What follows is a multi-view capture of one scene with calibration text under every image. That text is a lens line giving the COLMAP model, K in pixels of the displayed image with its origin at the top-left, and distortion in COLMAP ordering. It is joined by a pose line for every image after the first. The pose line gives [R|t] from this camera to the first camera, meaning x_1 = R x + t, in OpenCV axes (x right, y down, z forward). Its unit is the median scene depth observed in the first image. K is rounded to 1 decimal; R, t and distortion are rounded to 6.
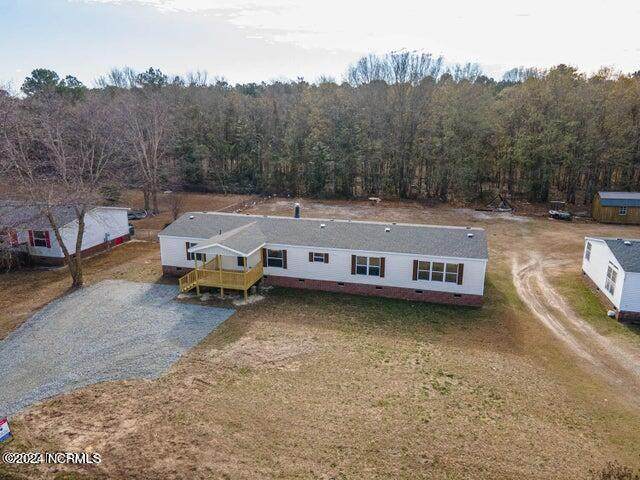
lens RADIAL K [[478.3, 0, 321.0], [0, 478.3, 237.9], [0, 0, 1]] dist [0.025116, 0.020934]
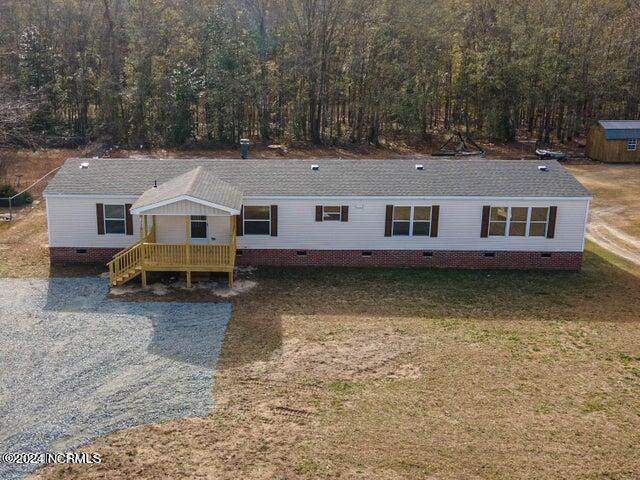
lens RADIAL K [[712.4, 0, 252.6], [0, 712.4, 235.0], [0, 0, 1]] dist [0.012928, 0.000000]
pose [[0.971942, -0.062986, 0.226629, -0.323222], [0.061333, 0.998014, 0.014335, 0.050342], [-0.227082, -0.000033, 0.973876, 0.117395]]
